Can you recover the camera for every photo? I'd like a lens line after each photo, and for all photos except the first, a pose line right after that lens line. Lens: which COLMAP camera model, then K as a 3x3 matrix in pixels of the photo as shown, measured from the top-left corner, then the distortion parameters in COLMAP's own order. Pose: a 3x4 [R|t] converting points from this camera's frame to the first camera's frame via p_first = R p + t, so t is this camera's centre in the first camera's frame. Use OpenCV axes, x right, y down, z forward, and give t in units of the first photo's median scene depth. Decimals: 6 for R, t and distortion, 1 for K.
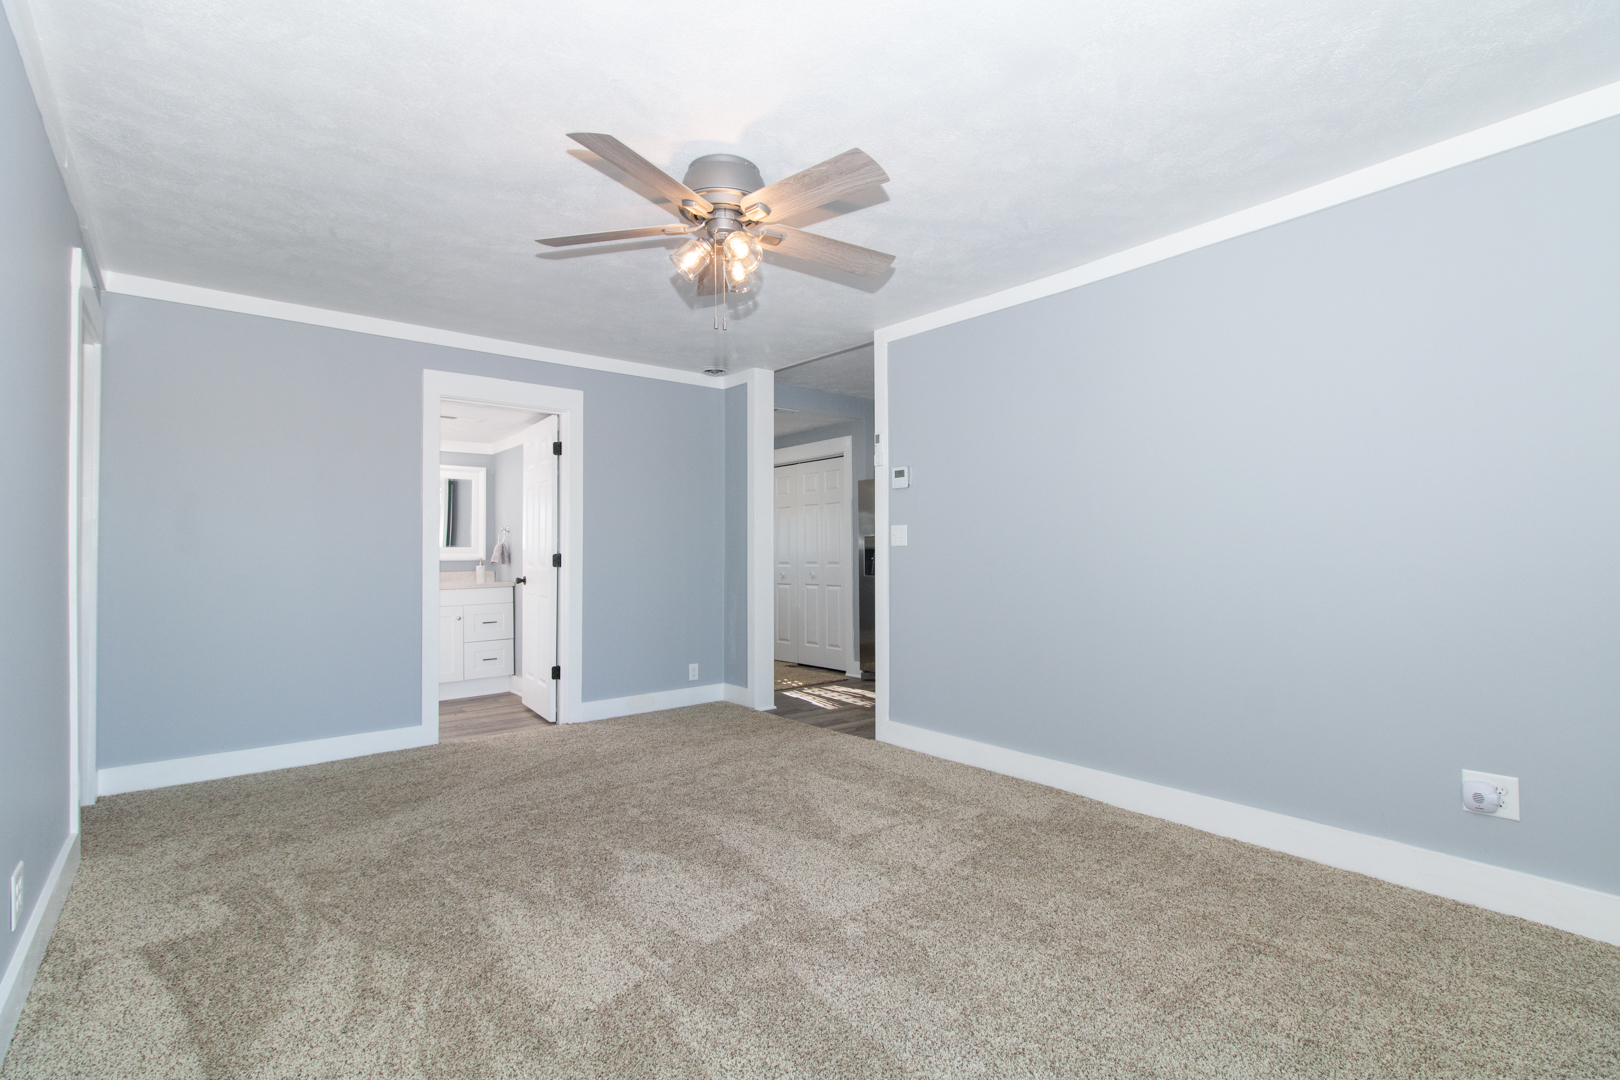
lens RADIAL K [[735.1, 0, 810.0], [0, 735.1, 540.0], [0, 0, 1]] dist [0.000129, 0.000261]
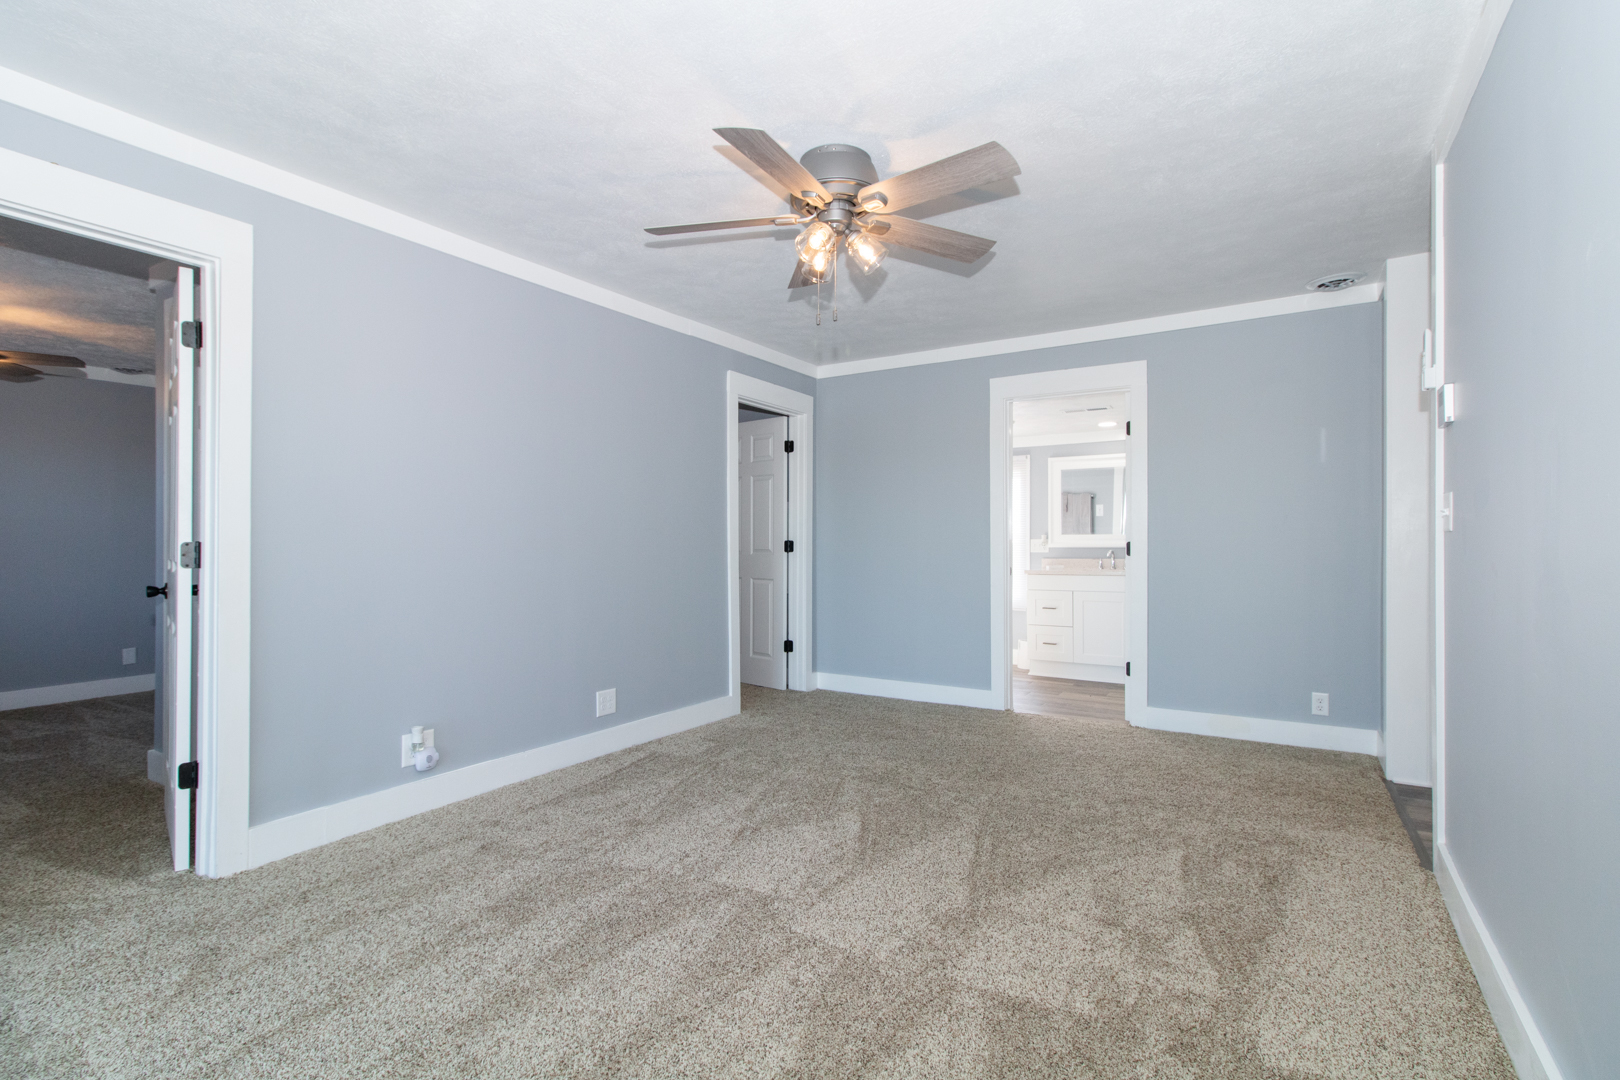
lens RADIAL K [[751.1, 0, 828.3], [0, 751.1, 539.6], [0, 0, 1]] dist [0.002439, 0.000610]
pose [[0.329567, 0.002739, -0.944128, 0.641644], [0.016495, 0.999826, 0.008658, 0.002303], [0.943988, -0.018427, 0.329464, 0.488910]]
